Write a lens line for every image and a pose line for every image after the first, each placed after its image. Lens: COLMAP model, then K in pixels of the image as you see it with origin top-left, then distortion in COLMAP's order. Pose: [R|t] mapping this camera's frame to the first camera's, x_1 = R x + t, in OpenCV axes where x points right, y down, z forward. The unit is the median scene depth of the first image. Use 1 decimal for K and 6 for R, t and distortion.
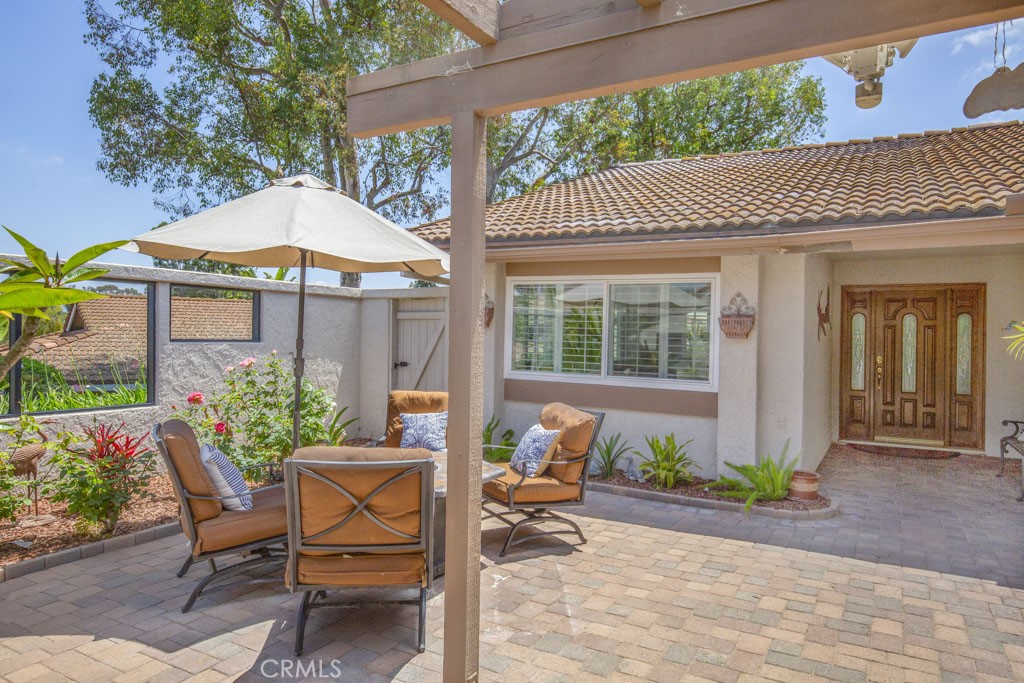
lens RADIAL K [[686.6, 0, 512.0], [0, 686.6, 341.5], [0, 0, 1]] dist [-0.000980, -0.000157]
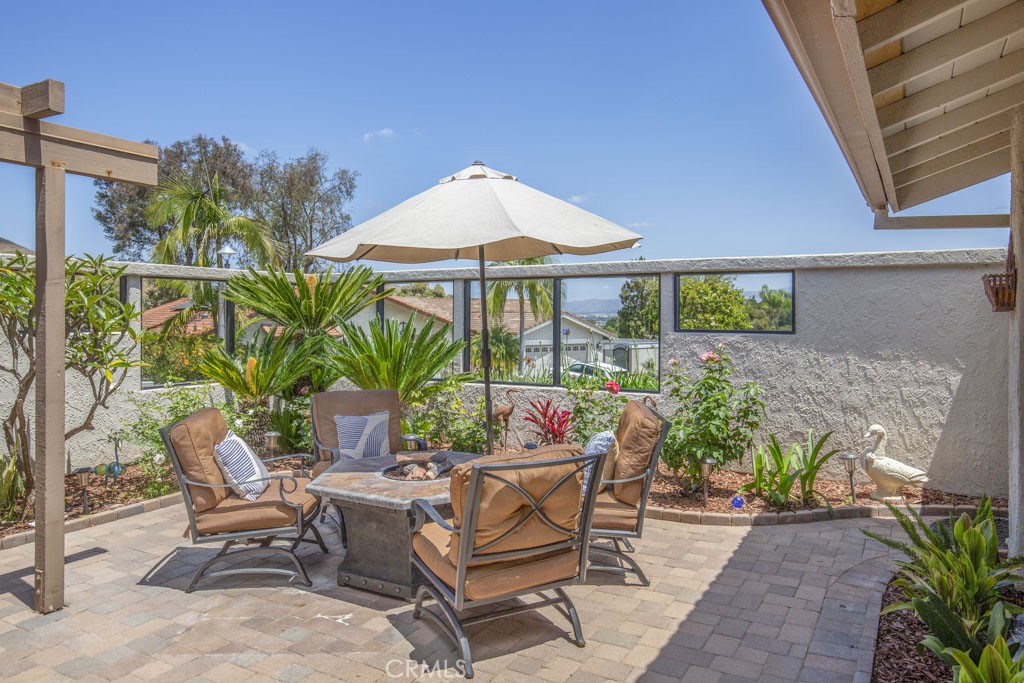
lens RADIAL K [[686.6, 0, 512.0], [0, 686.6, 341.5], [0, 0, 1]] dist [-0.000980, -0.000157]
pose [[-0.029986, 0.023925, -0.999264, 0.952562], [-0.009792, 0.999658, 0.024229, -0.014394], [0.999502, 0.010512, -0.029742, 1.464015]]
